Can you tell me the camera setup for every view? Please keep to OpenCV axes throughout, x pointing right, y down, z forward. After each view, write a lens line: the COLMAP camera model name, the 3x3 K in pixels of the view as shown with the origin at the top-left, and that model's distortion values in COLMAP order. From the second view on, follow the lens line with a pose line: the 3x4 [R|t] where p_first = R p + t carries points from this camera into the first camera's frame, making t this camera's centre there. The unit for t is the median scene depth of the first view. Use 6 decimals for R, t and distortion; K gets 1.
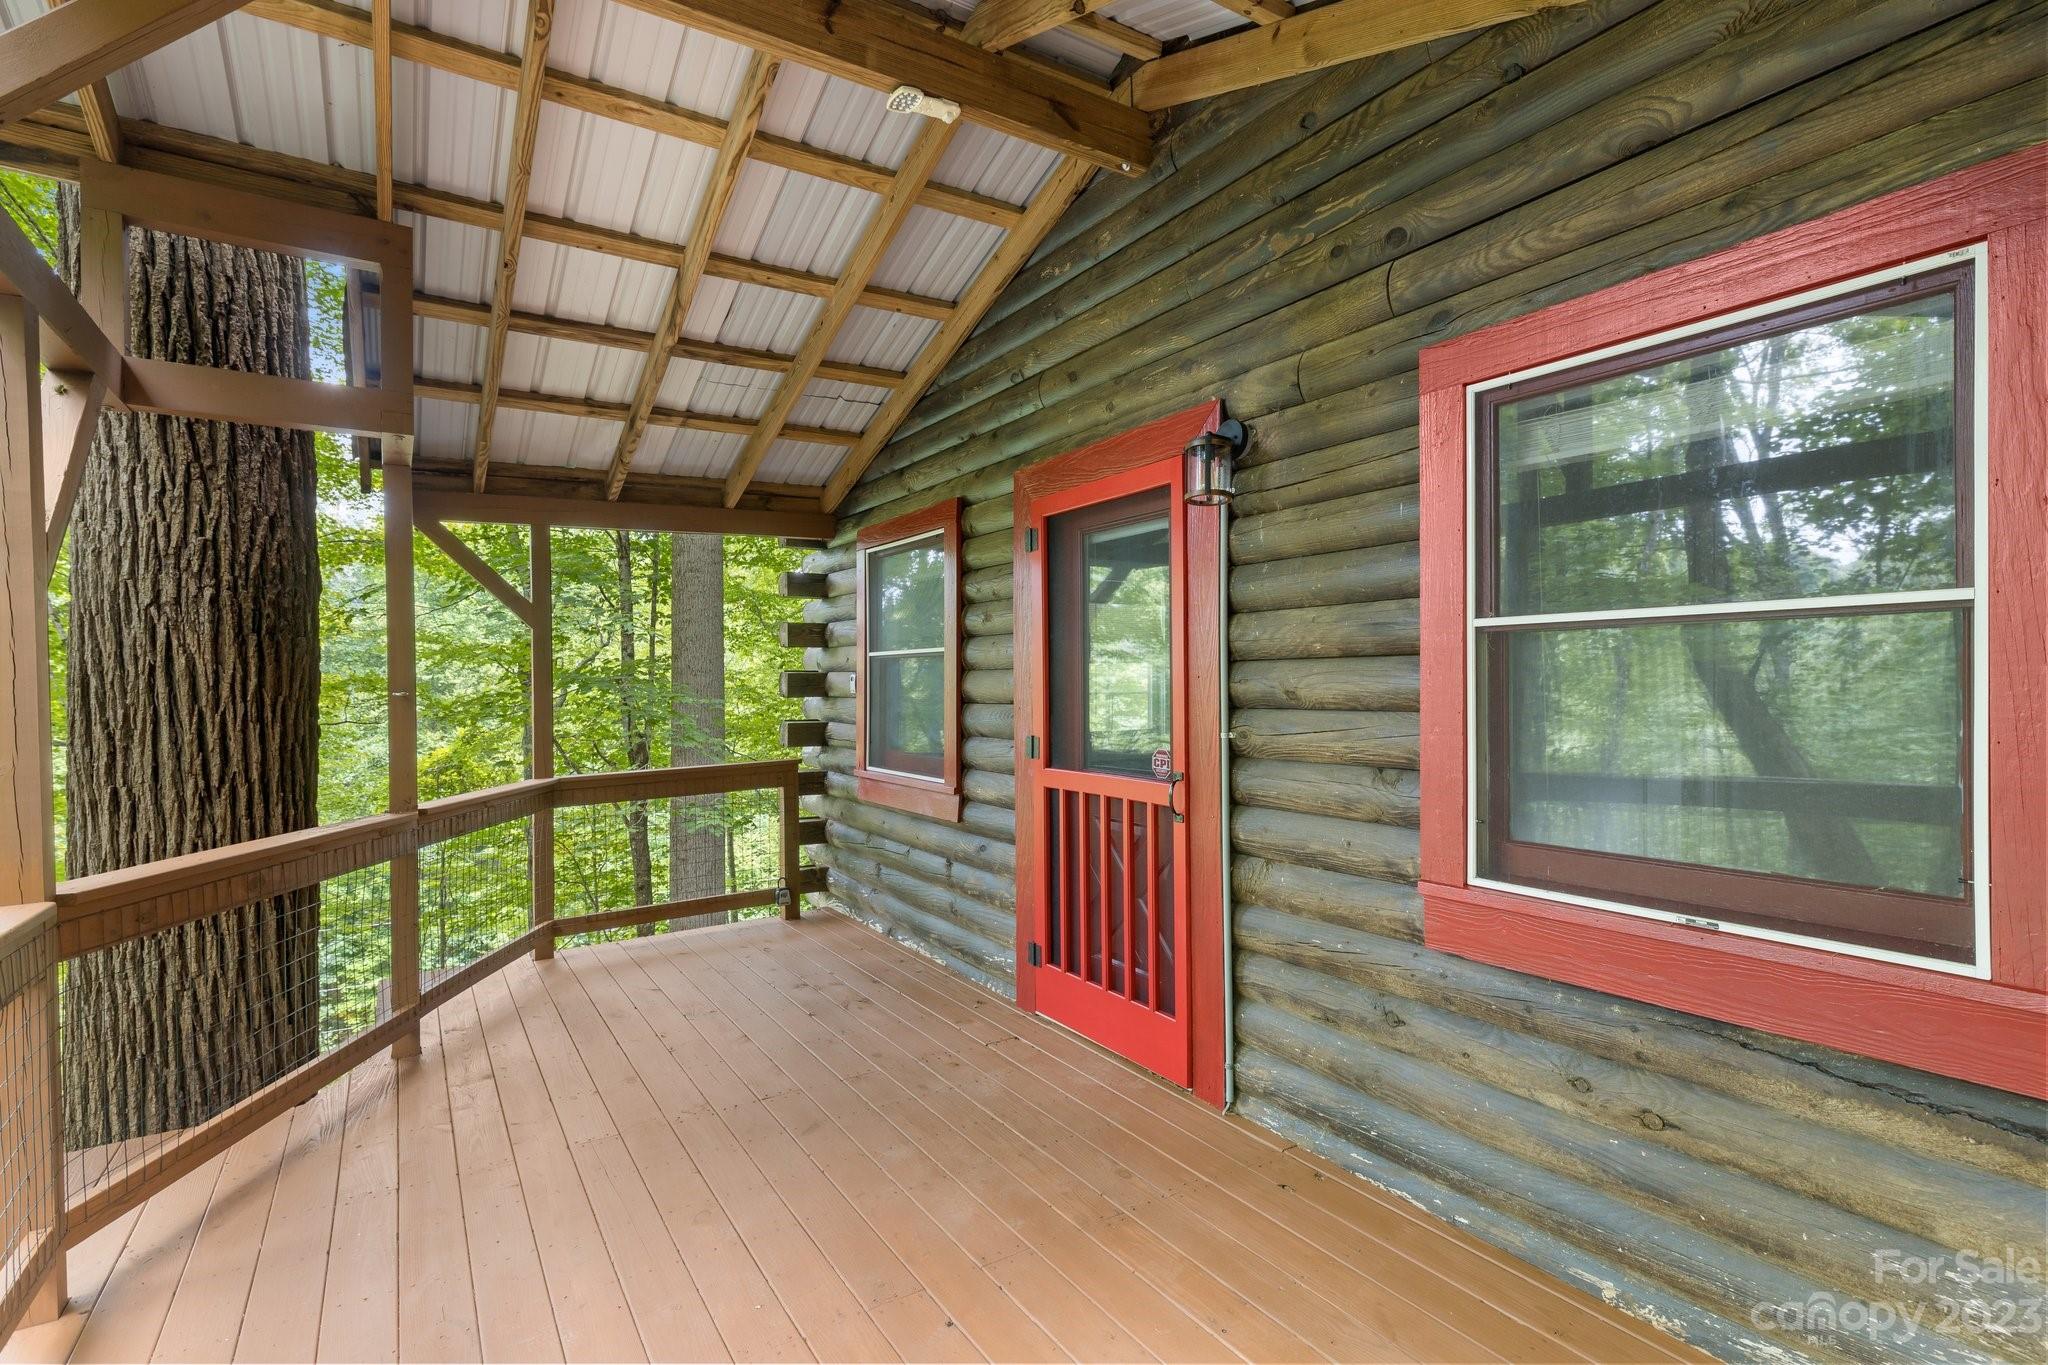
lens RADIAL K [[982.5, 0, 1021.7], [0, 982.5, 684.9], [0, 0, 1]] dist [-0.003137, -0.000306]
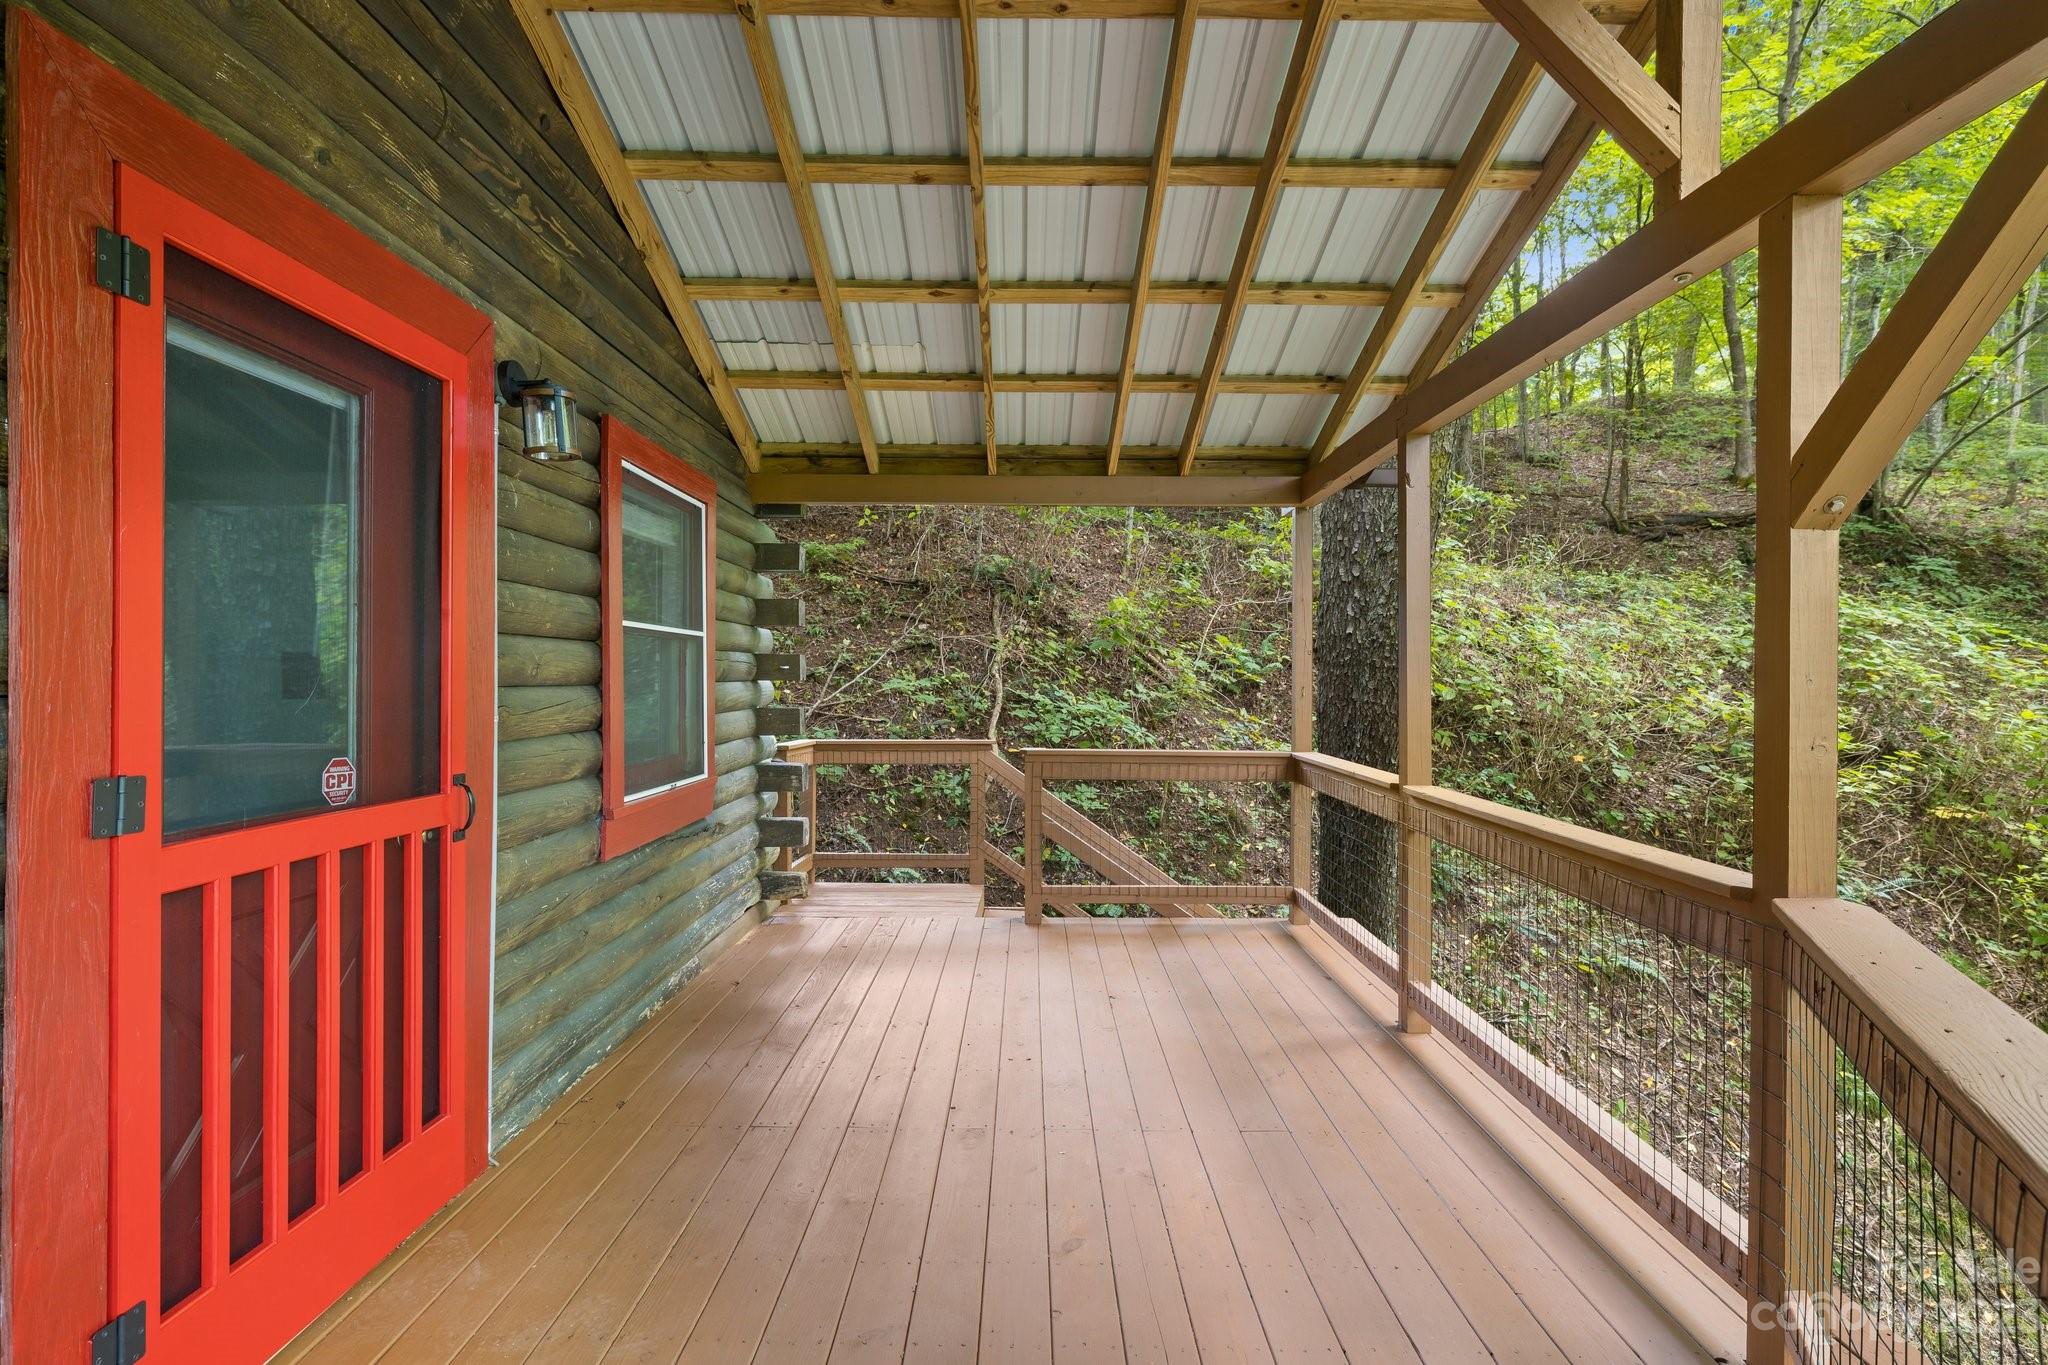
lens RADIAL K [[982.5, 0, 1026.7], [0, 982.5, 684.7], [0, 0, 1]] dist [-0.003137, -0.000306]
pose [[-0.838412, 0.012234, 0.544900, -0.565007], [0.017725, 0.999831, 0.004823, 0.021339], [-0.544749, 0.013702, -0.838487, 1.269198]]
